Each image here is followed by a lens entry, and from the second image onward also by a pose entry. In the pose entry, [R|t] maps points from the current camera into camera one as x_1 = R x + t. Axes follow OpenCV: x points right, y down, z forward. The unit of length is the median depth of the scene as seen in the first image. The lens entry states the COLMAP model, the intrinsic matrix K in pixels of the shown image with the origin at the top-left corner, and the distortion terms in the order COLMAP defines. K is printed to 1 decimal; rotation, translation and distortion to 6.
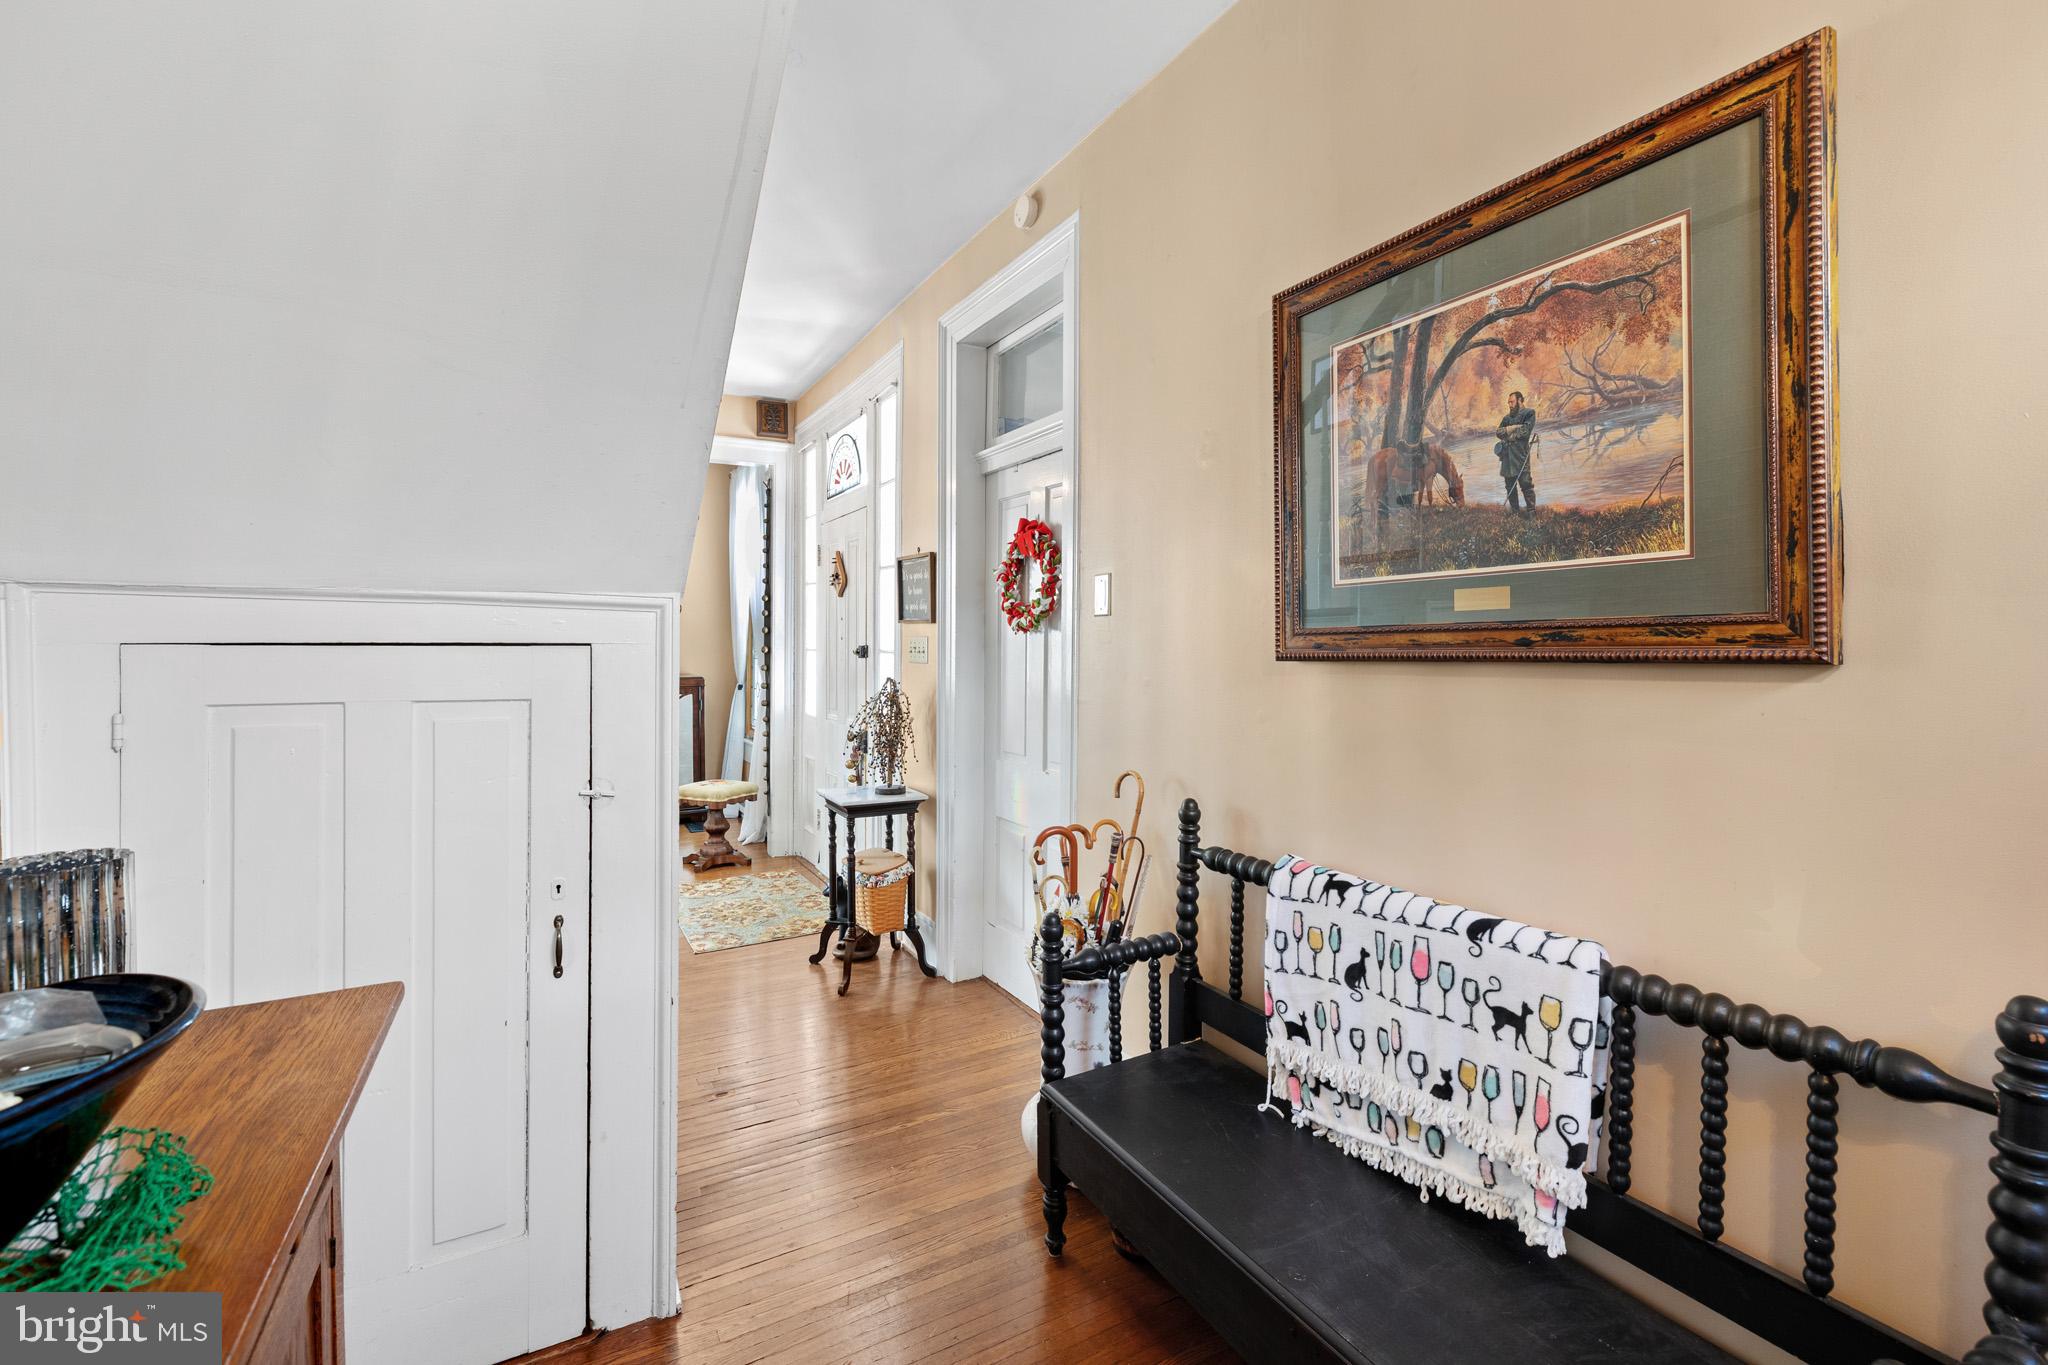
lens RADIAL K [[869.3, 0, 1009.5], [0, 869.3, 667.1], [0, 0, 1]] dist [-0.000409, 0.000111]
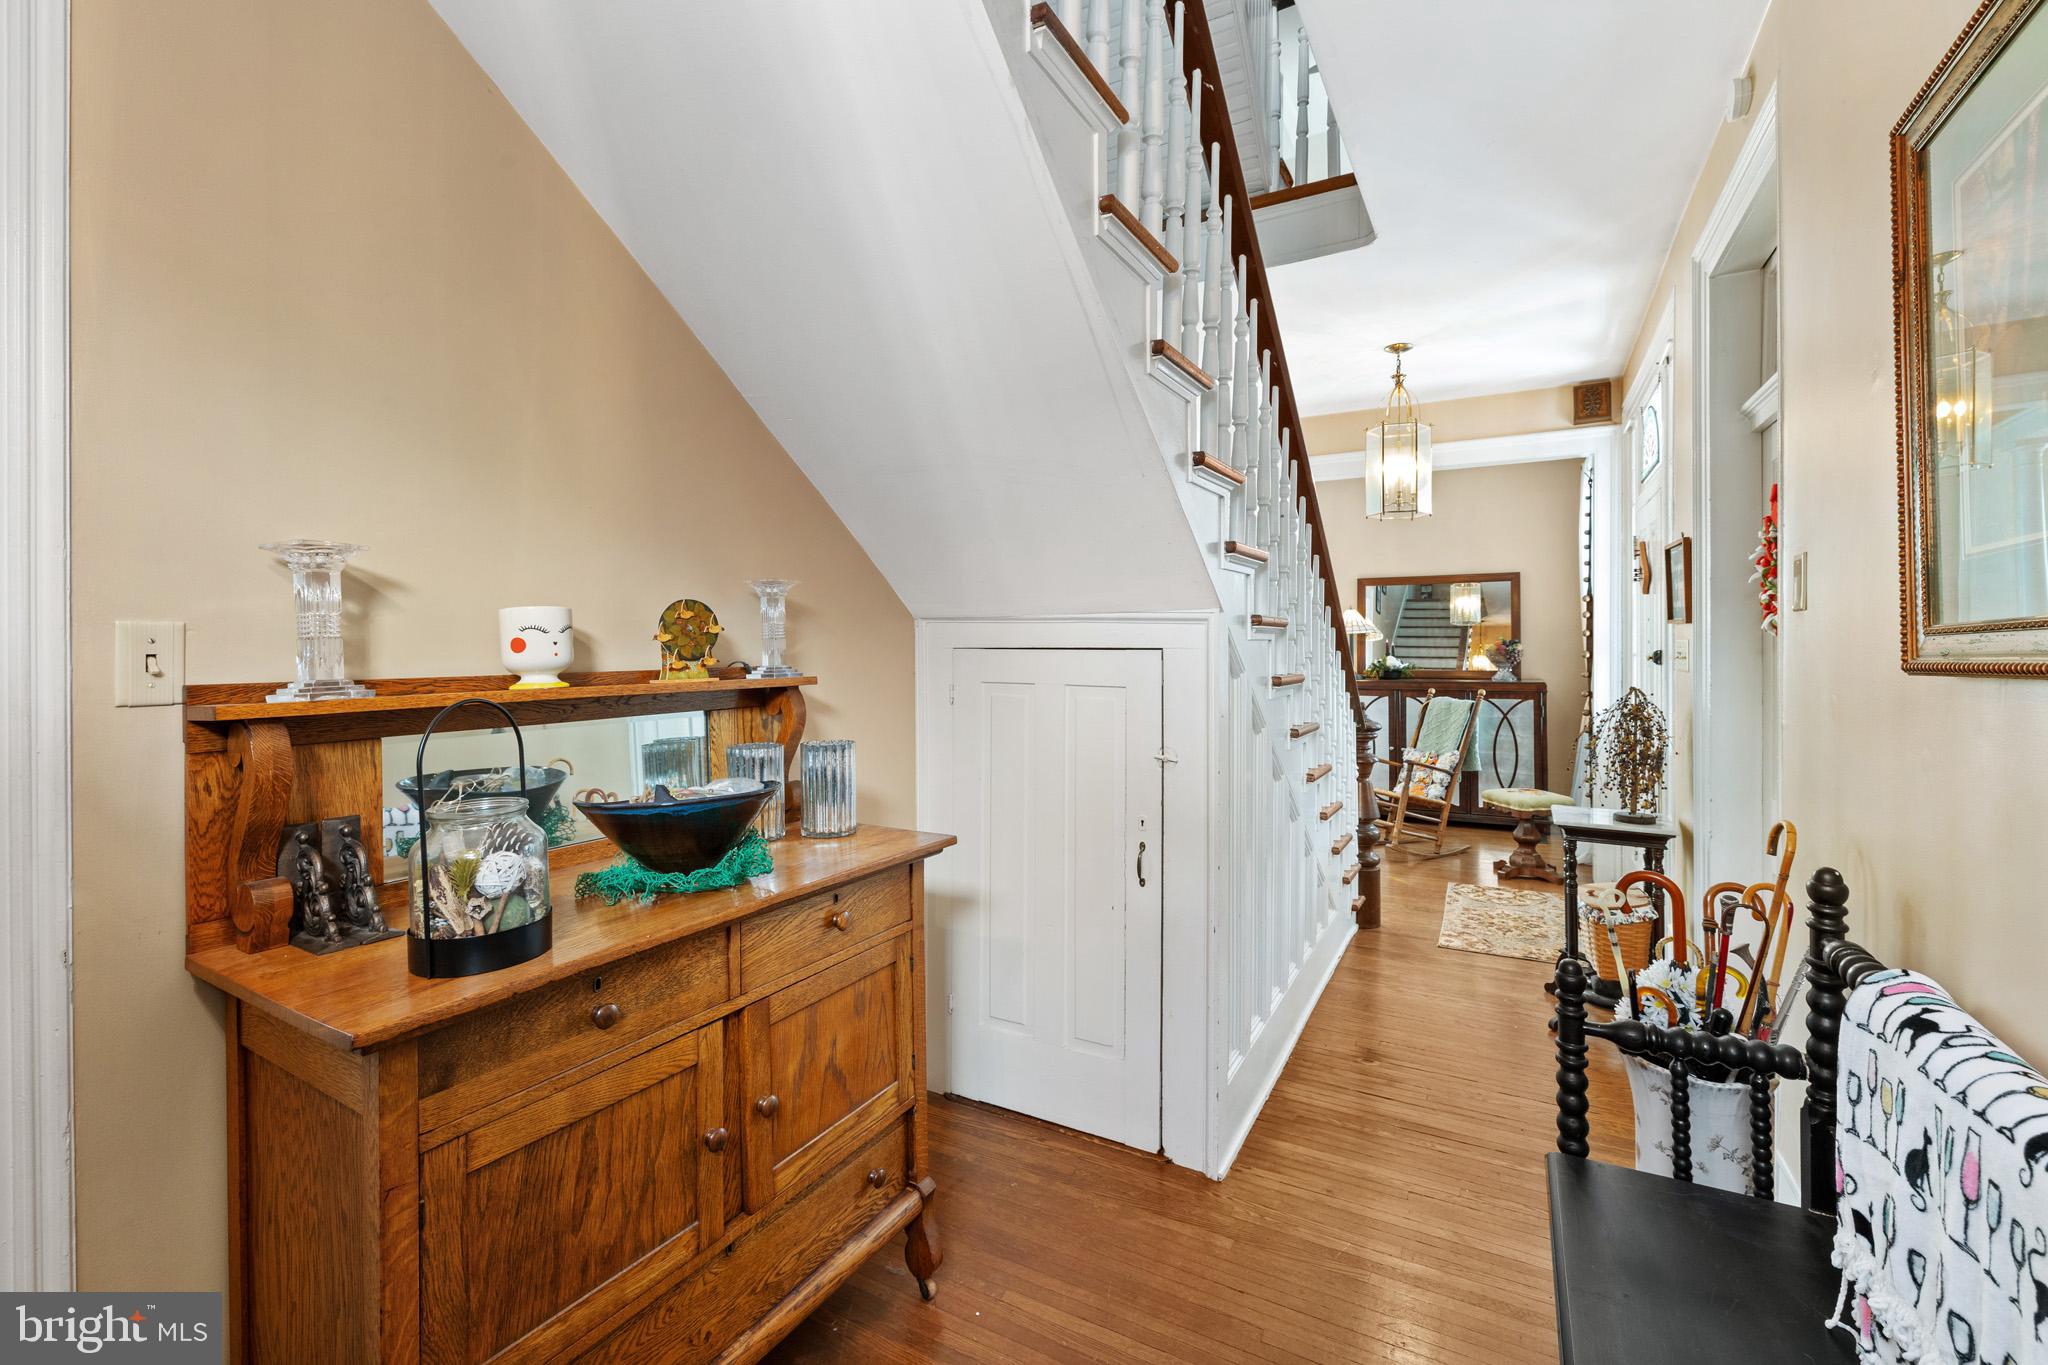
lens RADIAL K [[854.4, 0, 1055.9], [0, 854.4, 659.2], [0, 0, 1]] dist [-0.001476, -0.000137]
pose [[0.550781, 0.010101, -0.834588, 0.501171], [-0.021453, 0.999768, -0.002057, -0.003488], [0.834374, 0.019037, 0.550870, 0.106638]]
